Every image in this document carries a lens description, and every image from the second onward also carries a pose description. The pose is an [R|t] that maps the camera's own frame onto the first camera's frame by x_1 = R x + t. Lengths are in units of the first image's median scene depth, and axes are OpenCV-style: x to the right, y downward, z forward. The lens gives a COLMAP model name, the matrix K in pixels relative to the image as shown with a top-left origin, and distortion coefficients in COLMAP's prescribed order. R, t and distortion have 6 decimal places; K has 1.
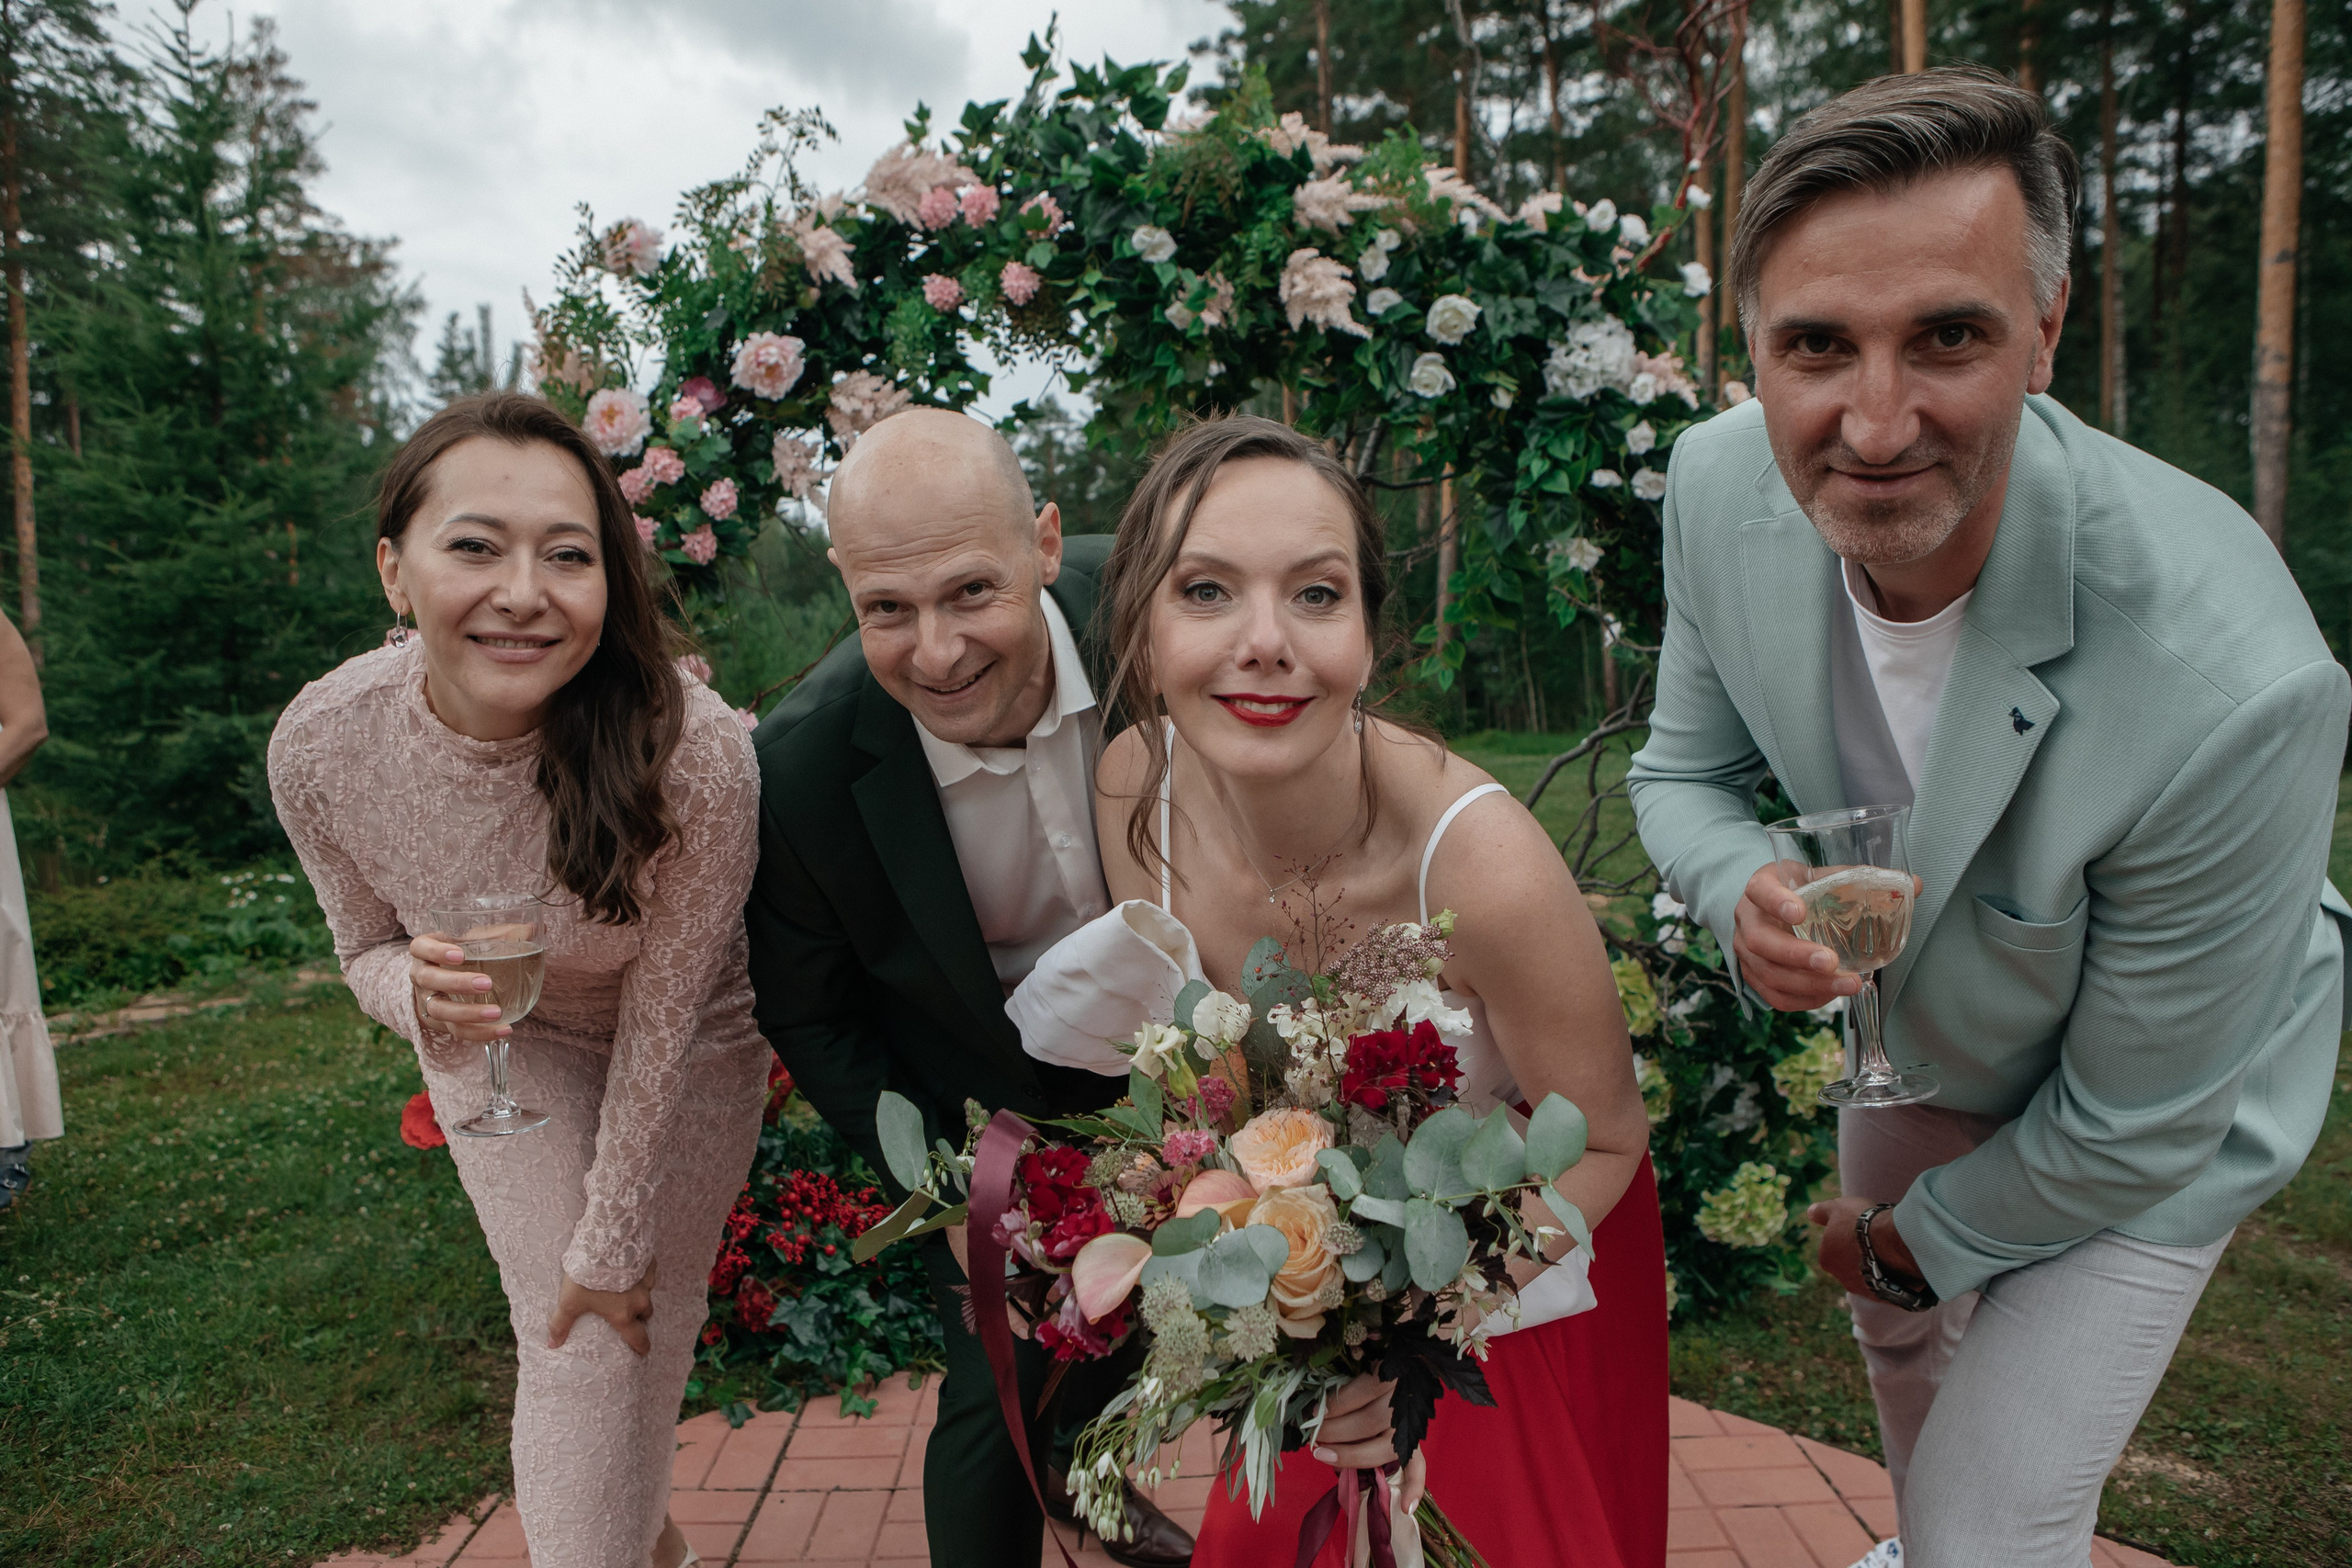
lens RADIAL K [[1601.5, 0, 1182.4], [0, 1601.5, 811.7], [0, 0, 1]] dist [-0.061077, 0.016041]
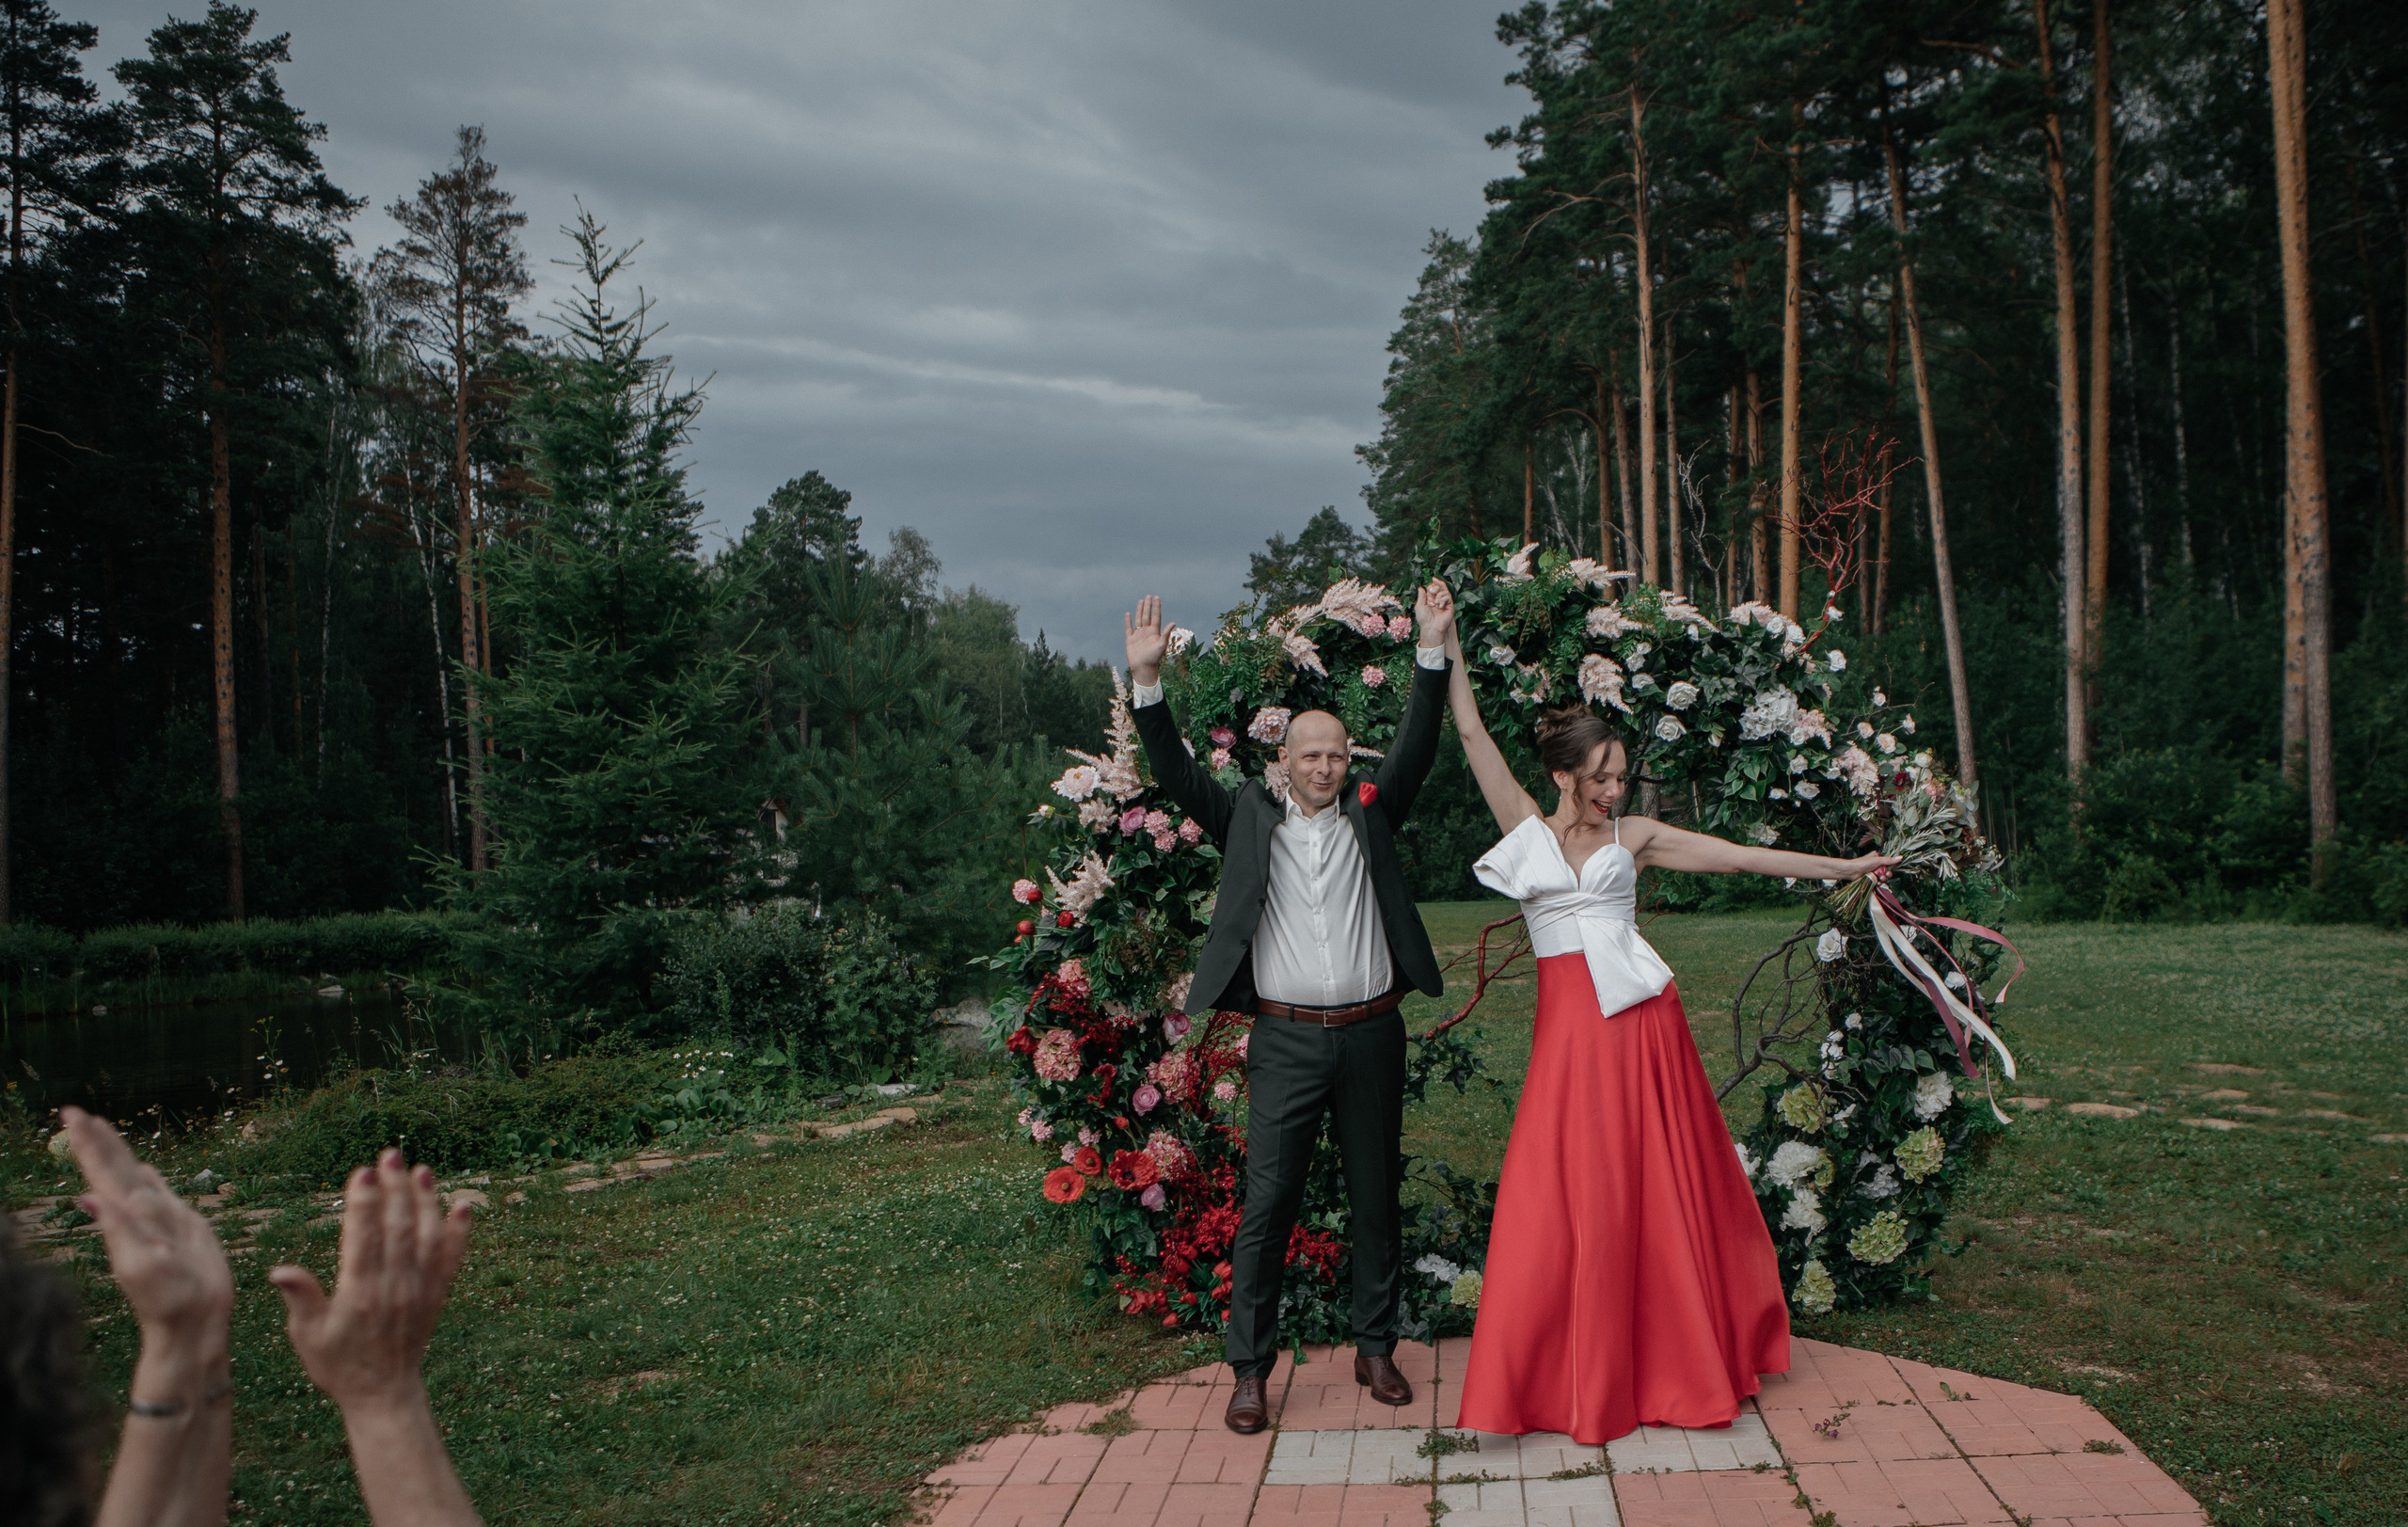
lens RADIAL K [[1931.3, 0, 1338.4], [0, 1931.3, 931.2], [0, 0, 1]] dist [-0.081027, 0.013751]
pose [[0.997098, -0.009944, -0.075481, -0.037450], [0.007682, 0.999515, -0.030191, -0.004677], [0.075745, 0.029524, 0.996690, -0.968295]]
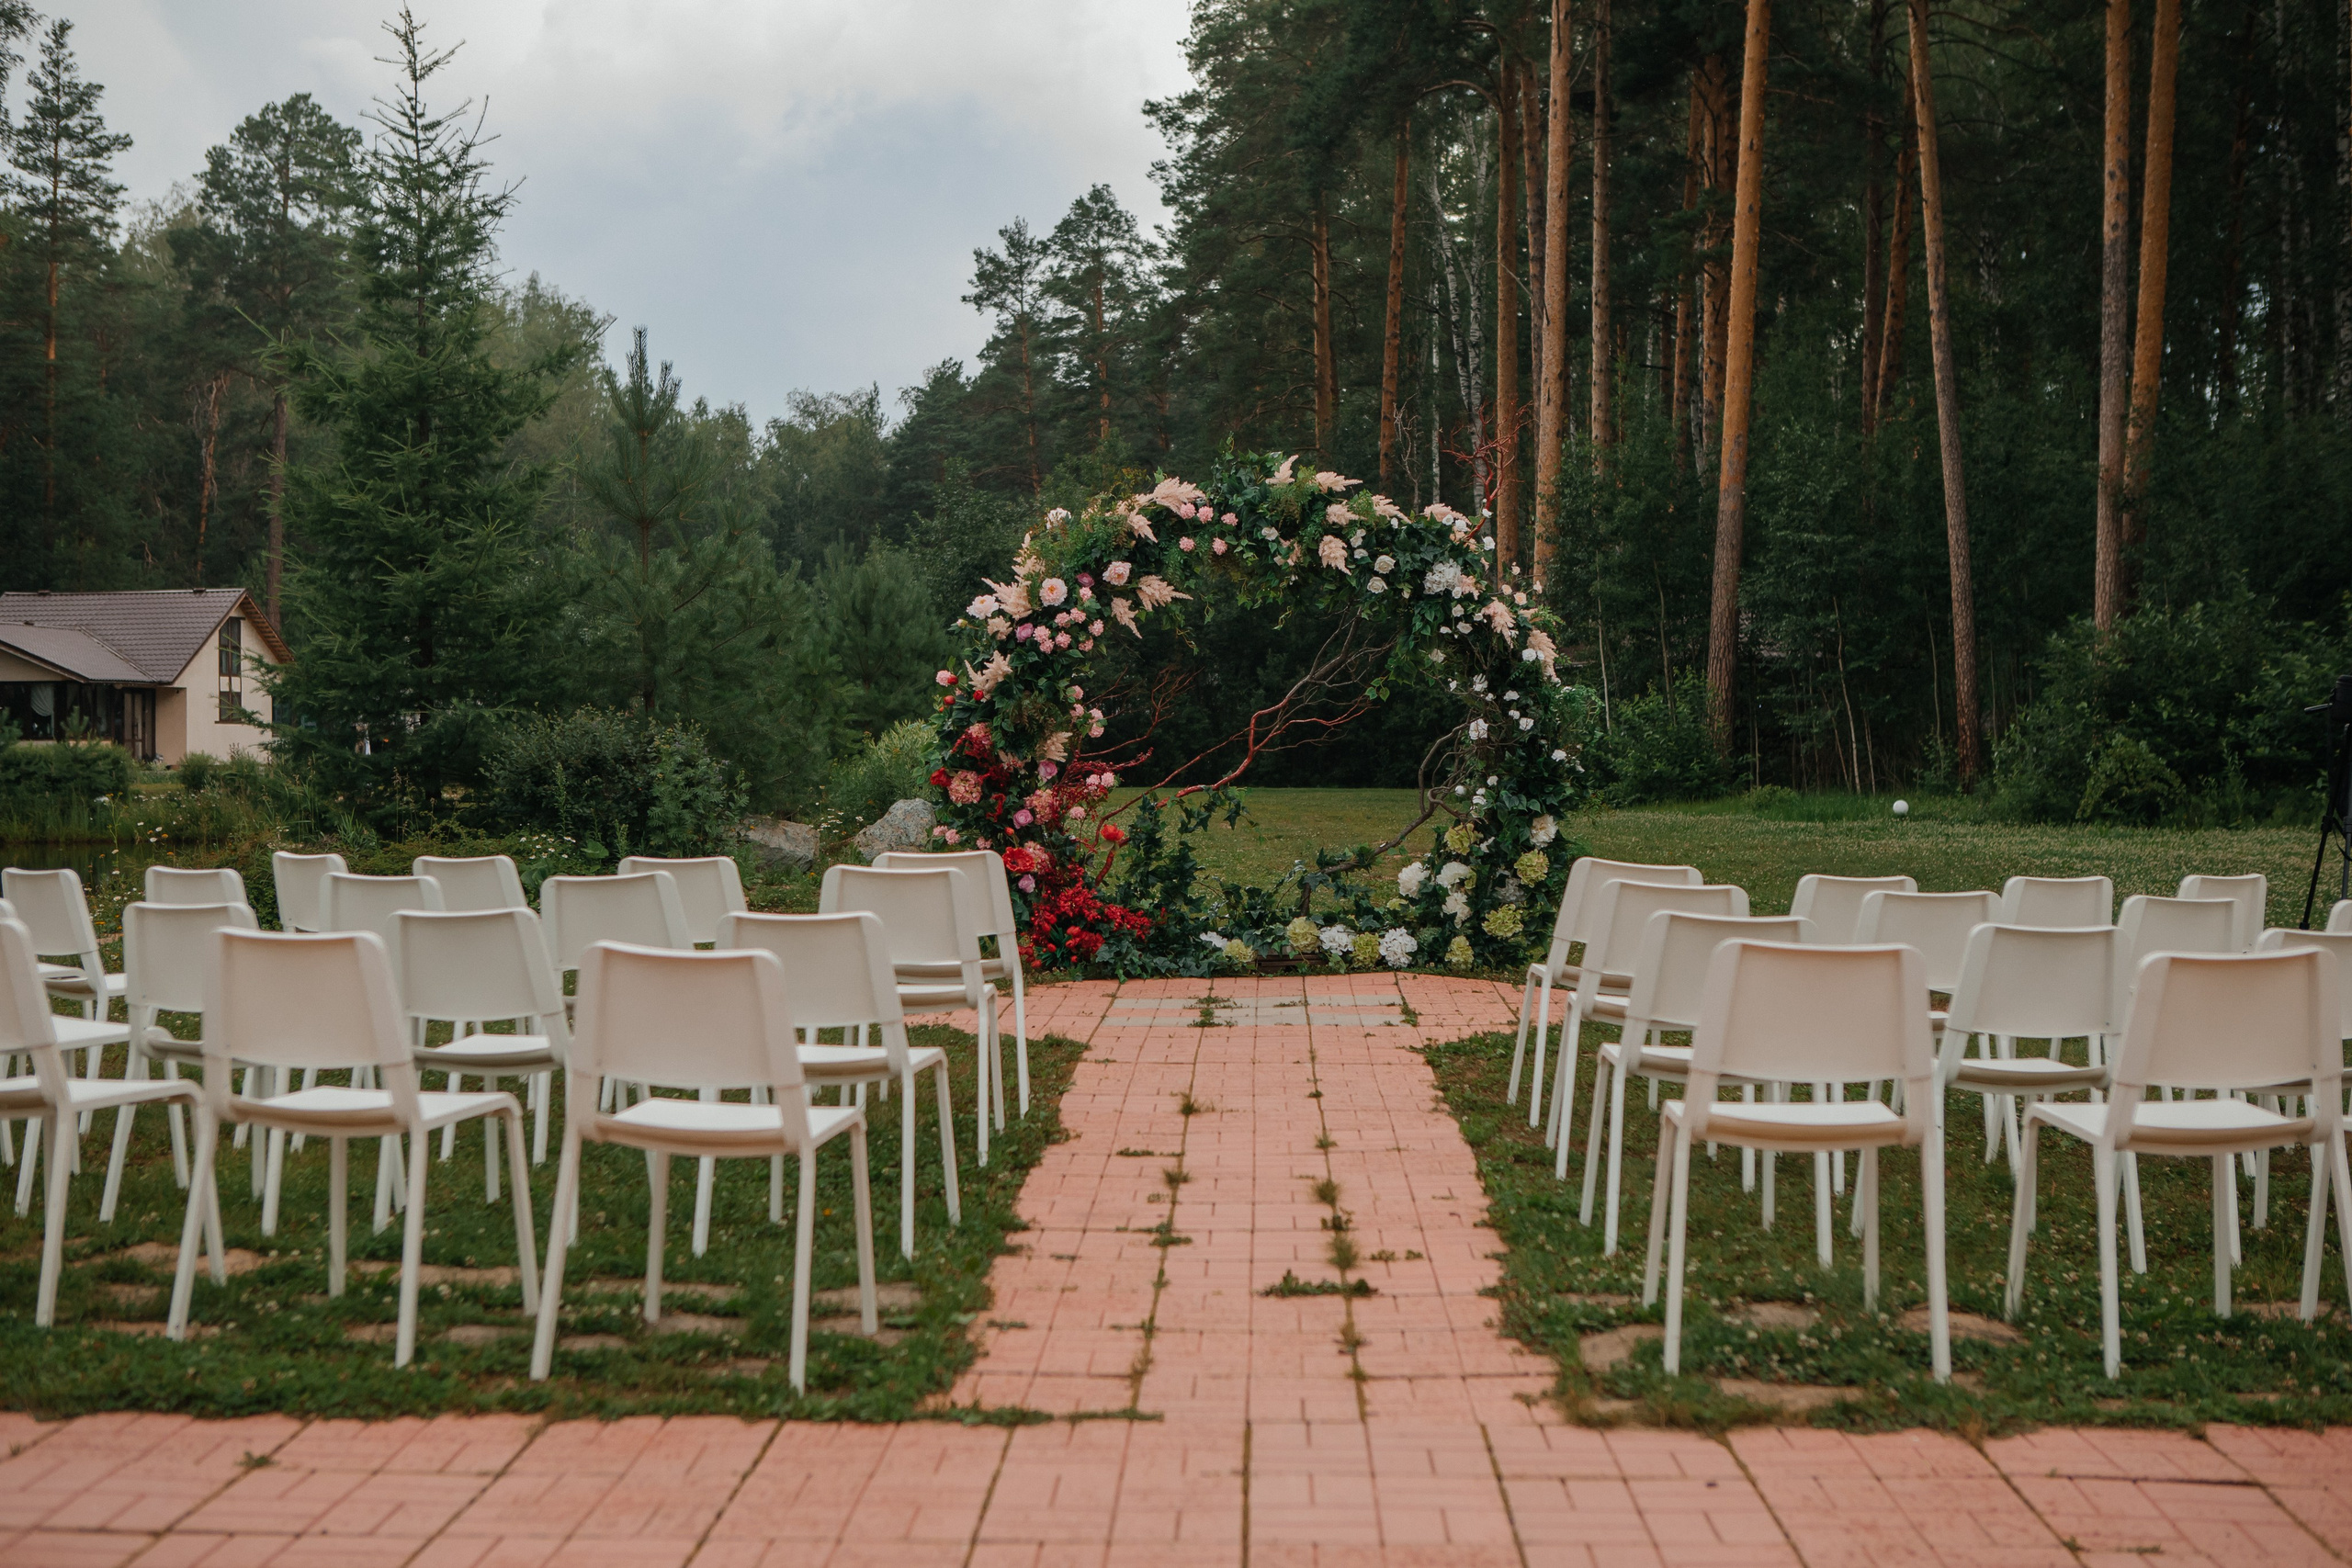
lens RADIAL K [[3235.3, 0, 1154.4], [0, 3235.3, 793.8], [0, 0, 1]] dist [0.020114, 0.000000]
pose [[0.998262, 0.025353, -0.053191, 0.079955], [-0.028050, 0.998325, -0.050591, 0.320542], [0.051819, 0.051995, 0.997302, -4.008107]]
